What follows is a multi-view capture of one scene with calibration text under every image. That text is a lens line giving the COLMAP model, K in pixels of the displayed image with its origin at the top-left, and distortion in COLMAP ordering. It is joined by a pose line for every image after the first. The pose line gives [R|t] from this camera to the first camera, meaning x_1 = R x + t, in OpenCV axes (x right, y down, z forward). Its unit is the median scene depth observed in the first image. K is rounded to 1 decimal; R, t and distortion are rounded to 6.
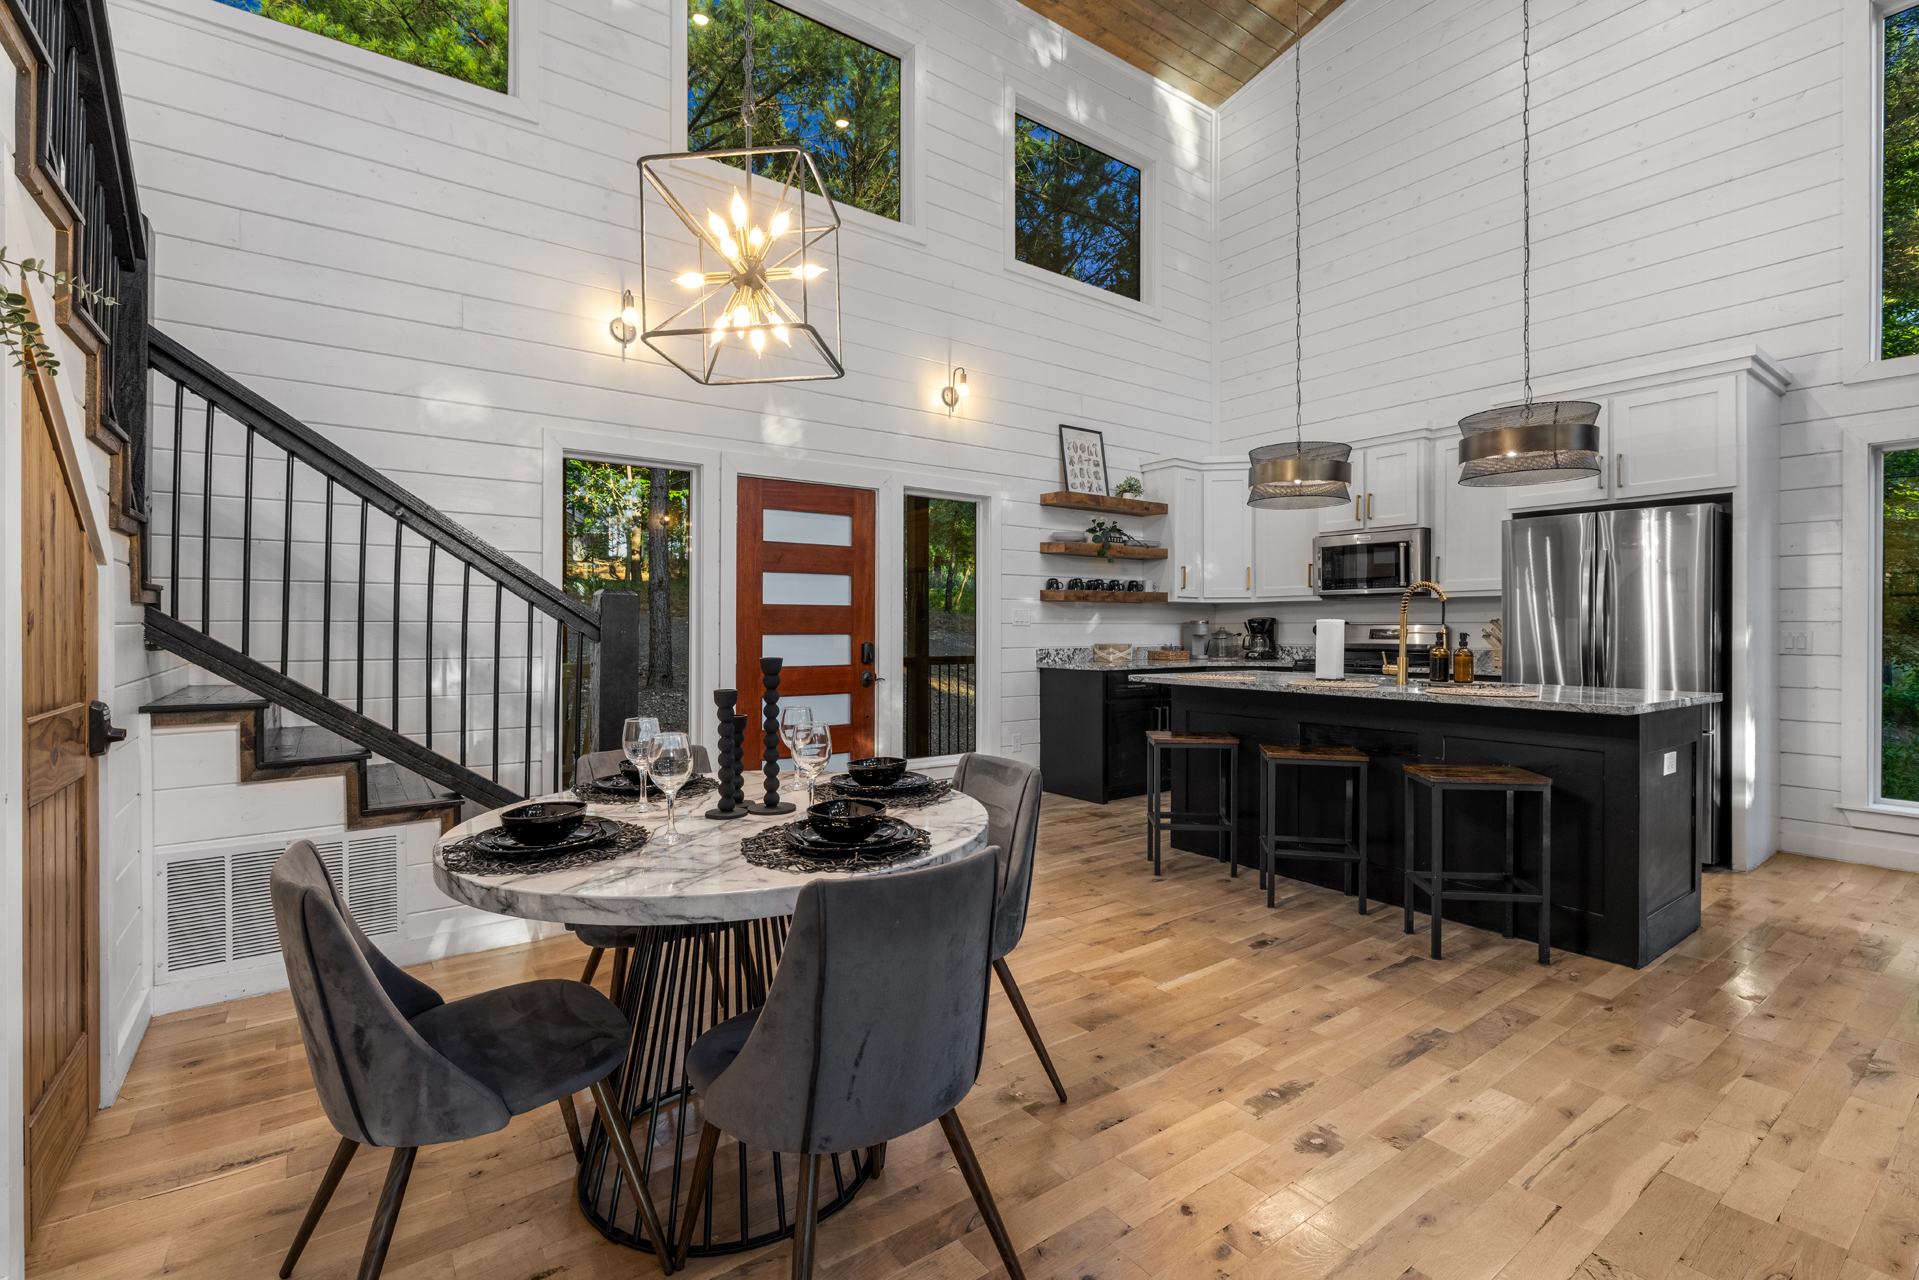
lens RADIAL K [[854.7, 0, 951.4], [0, 854.7, 628.4], [0, 0, 1]] dist [-0.006826, 0.002152]
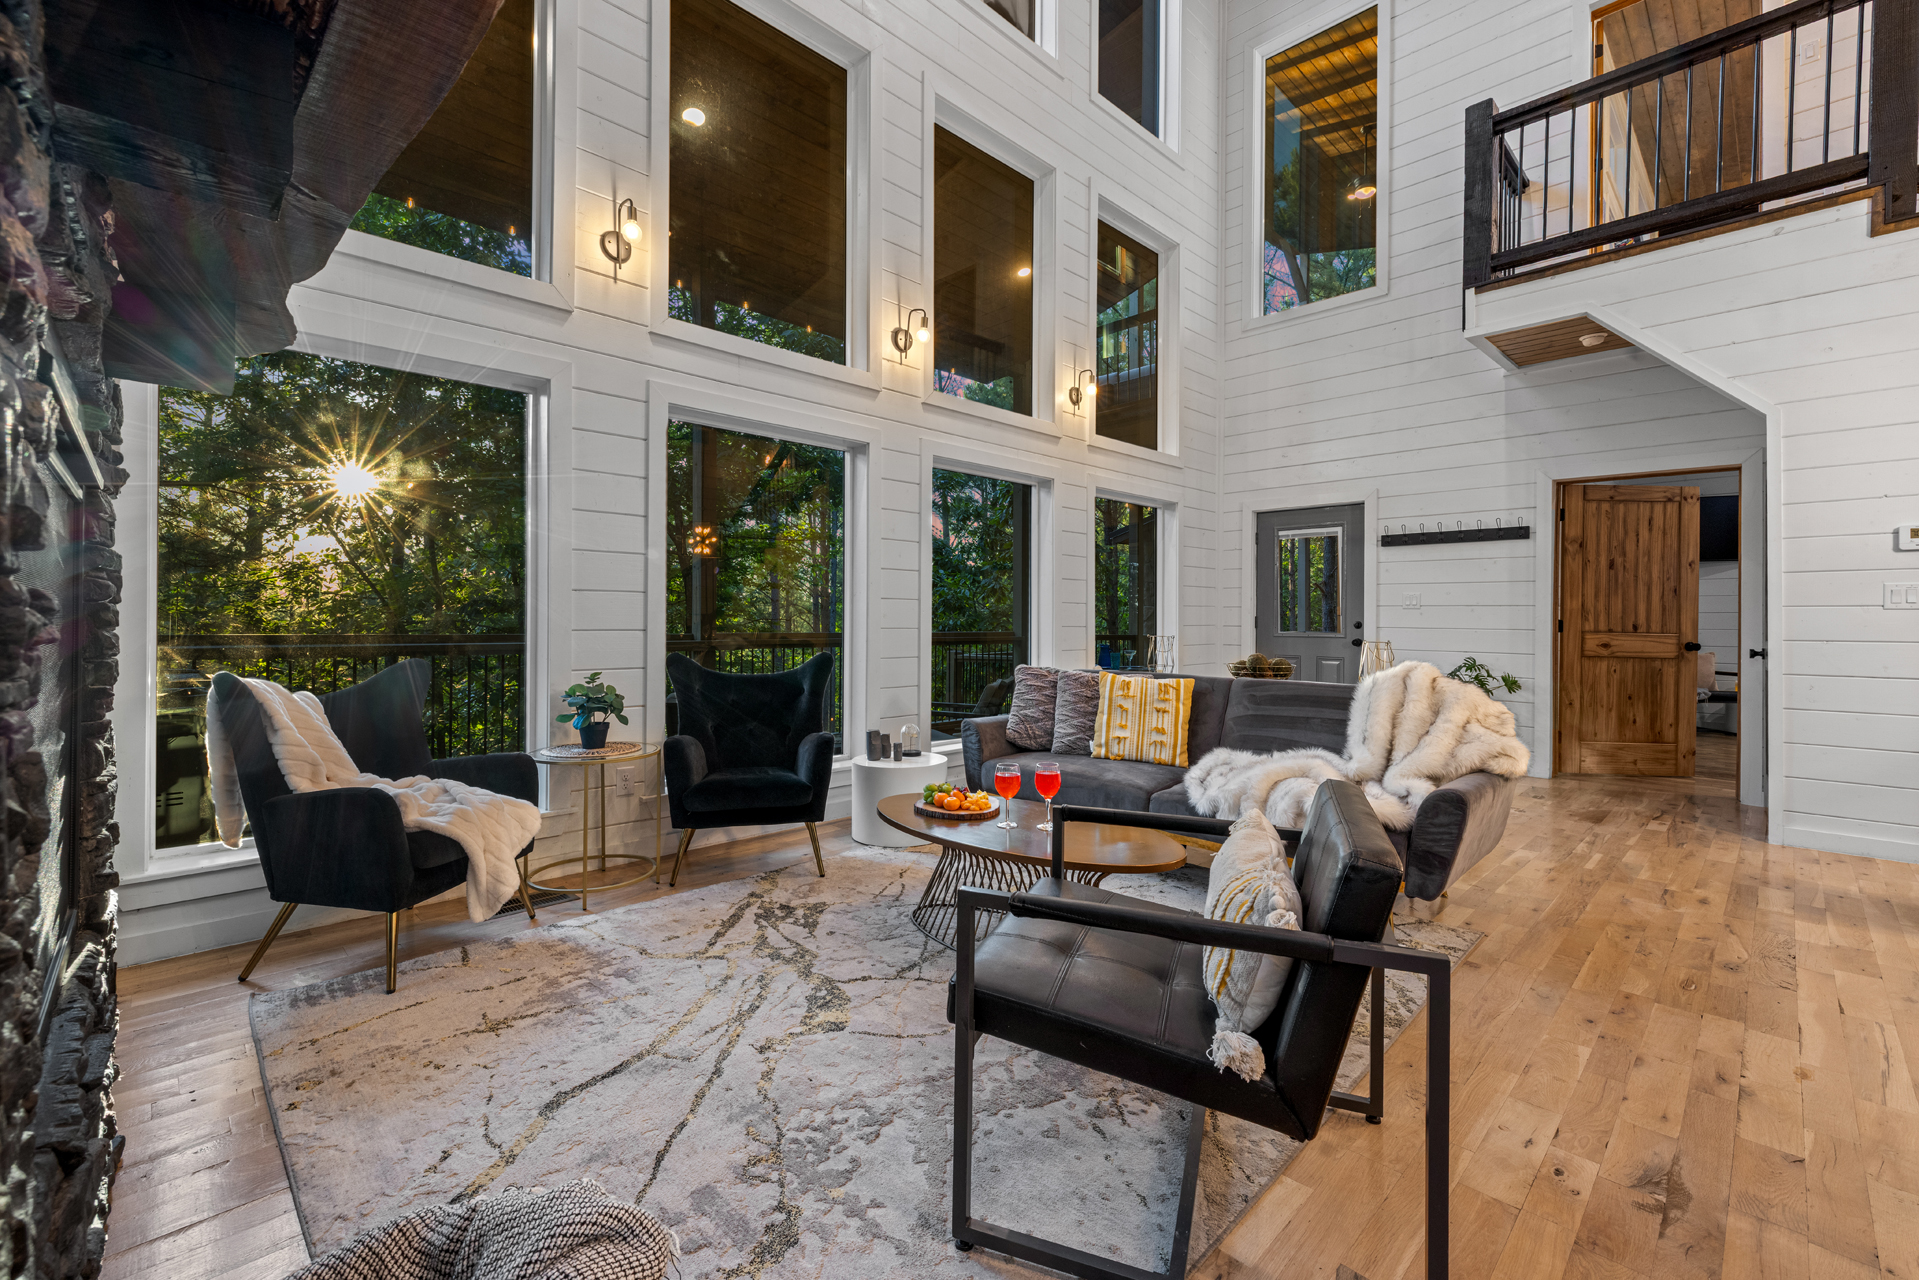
lens RADIAL K [[814.4, 0, 956.1], [0, 814.4, 624.2], [0, 0, 1]] dist [0.002826, -0.000471]
pose [[-0.988739, -0.005748, -0.149541, 0.901995], [-0.007752, 0.999888, 0.012821, 0.016030], [0.149451, 0.013836, -0.988672, 0.805202]]
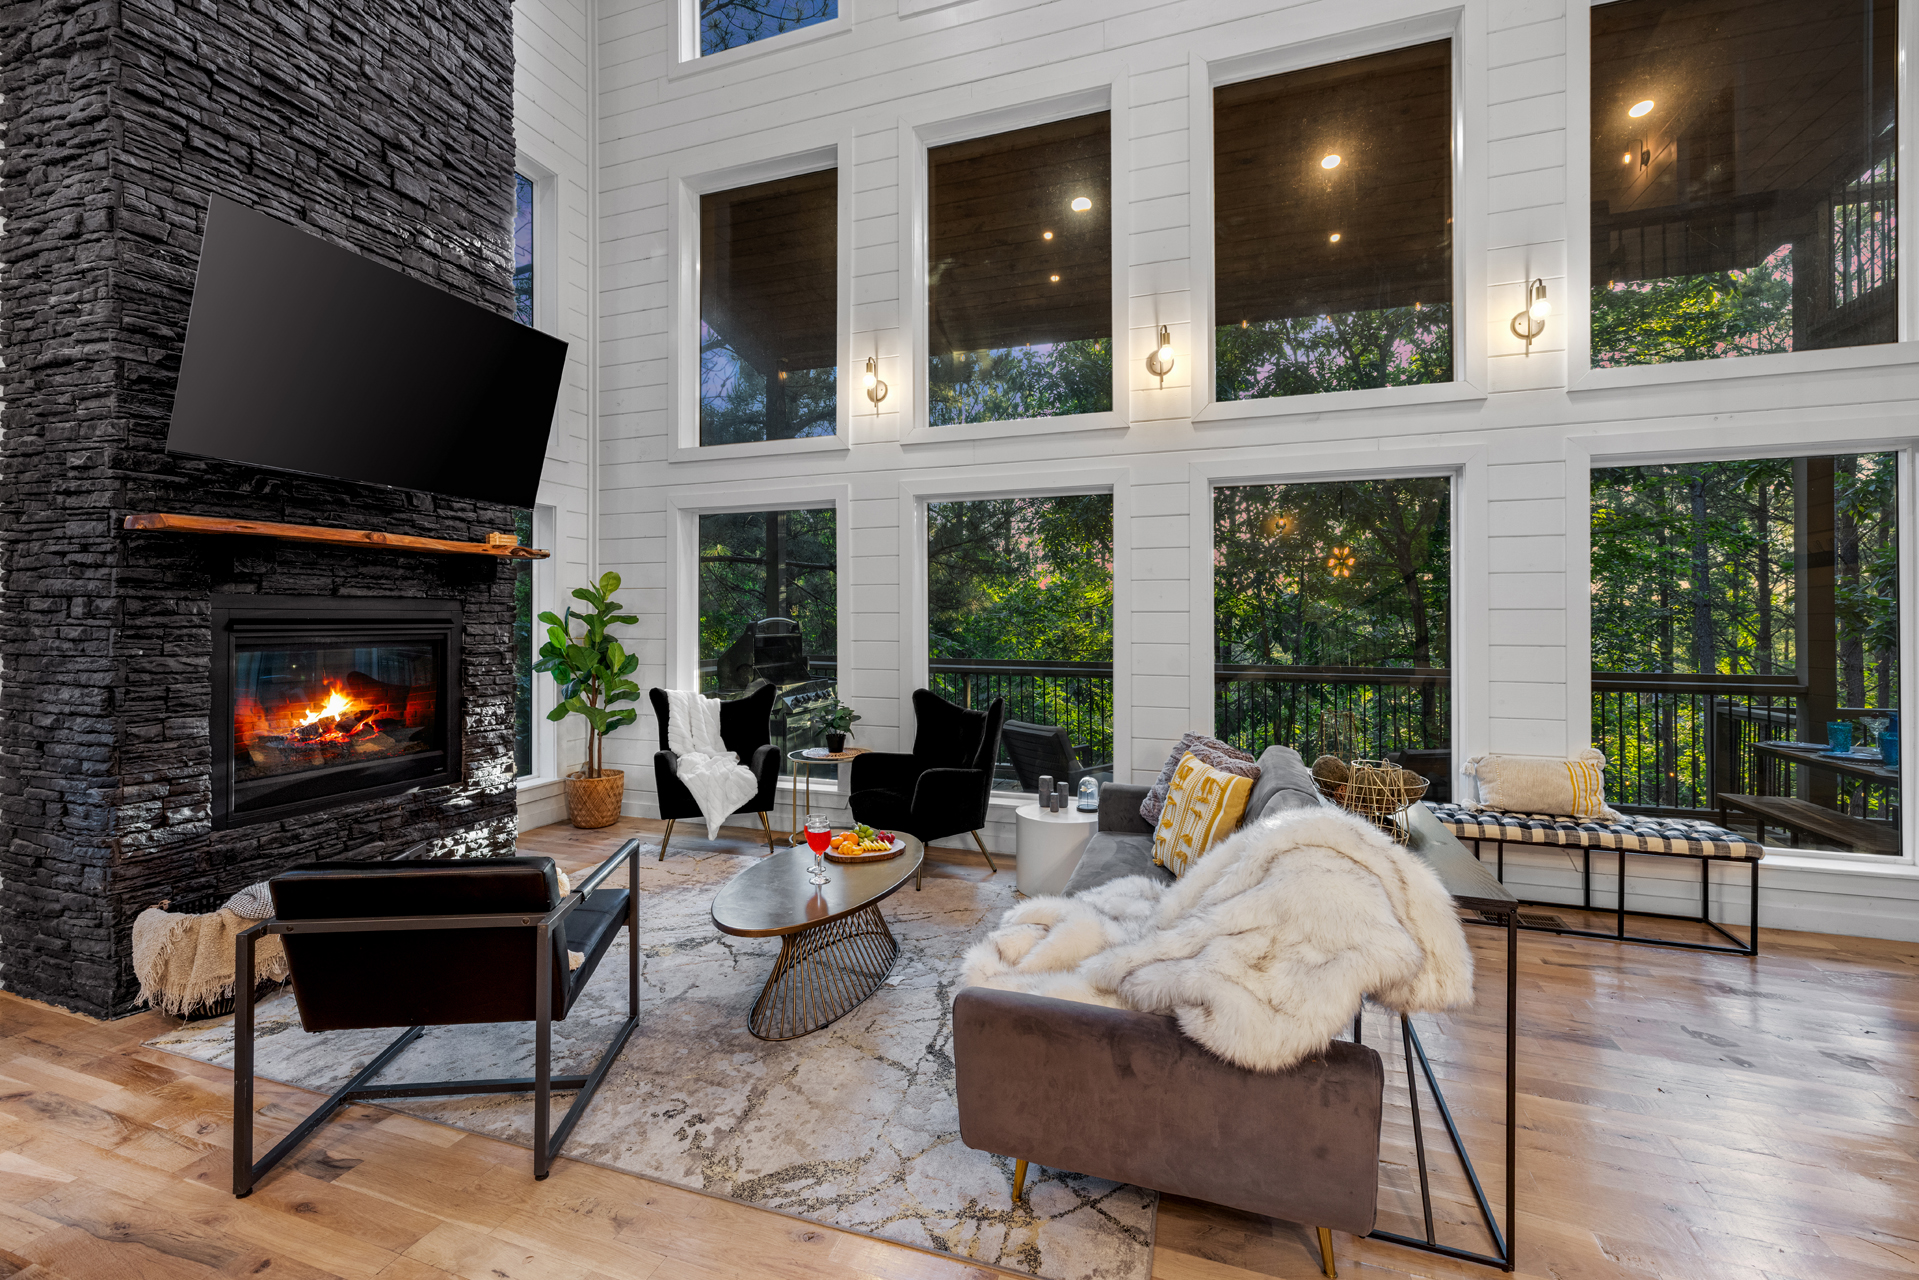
lens RADIAL K [[814.4, 0, 949.8], [0, 814.4, 616.5], [0, 0, 1]] dist [0.002826, -0.000471]
pose [[-0.564669, 0.002138, 0.825314, 0.153573], [0.002284, 0.999997, -0.001029, -0.037657], [-0.825314, 0.001304, -0.564672, 0.511837]]
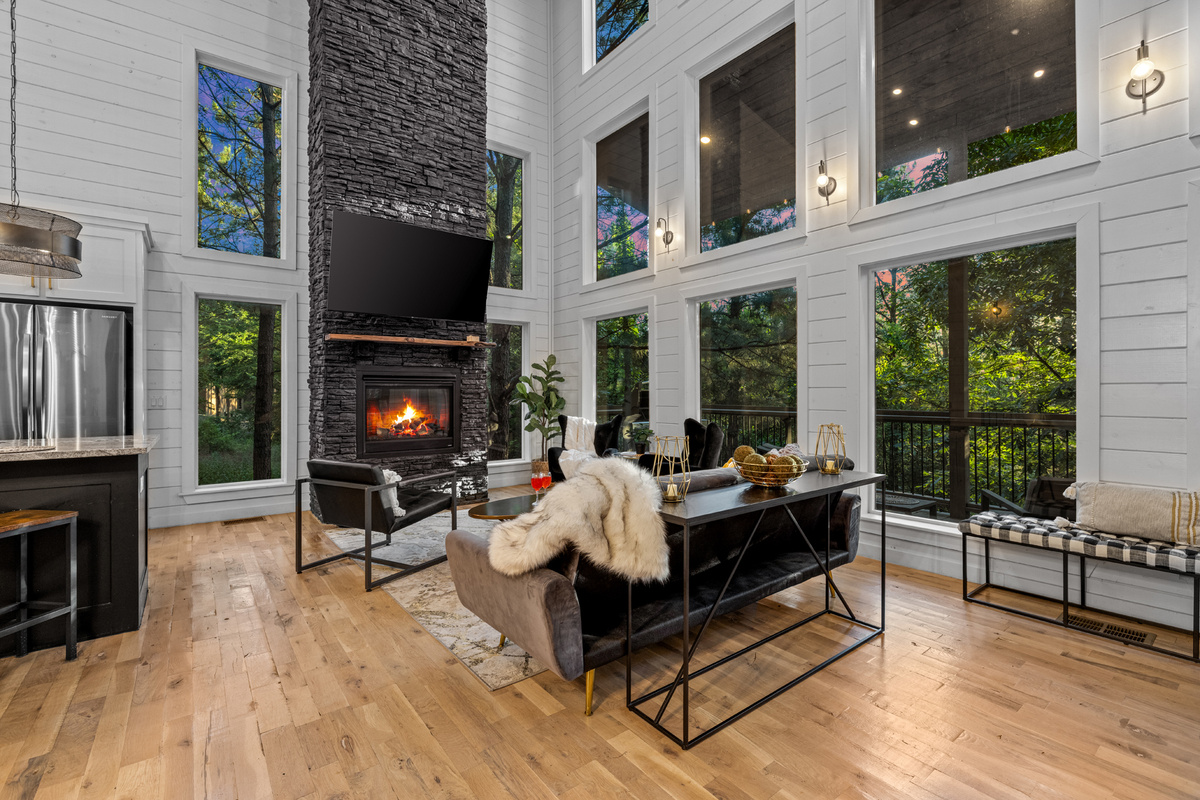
lens RADIAL K [[534.5, 0, 592.8], [0, 534.5, 393.0], [0, 0, 1]] dist [-0.006826, 0.002152]
pose [[-0.018742, 0.000138, 0.999824, -0.069914], [0.003972, 0.999992, -0.000064, 0.001982], [-0.999816, 0.003971, -0.018743, 0.162019]]
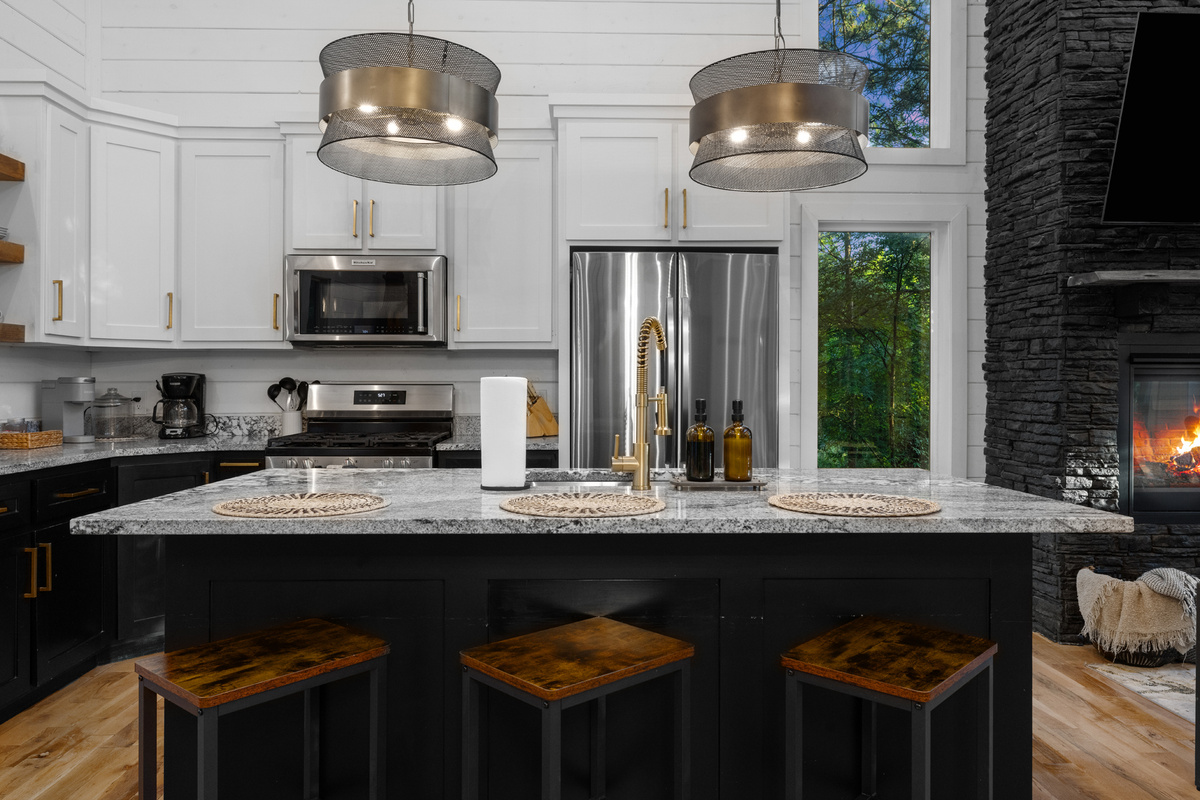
lens RADIAL K [[827.9, 0, 593.8], [0, 827.9, 384.7], [0, 0, 1]] dist [0.003804, -0.001034]
pose [[0.565697, 0.000585, 0.824613, 0.034734], [0.000889, 0.999999, -0.001320, -0.004372], [-0.824612, 0.001480, 0.565696, 0.596901]]
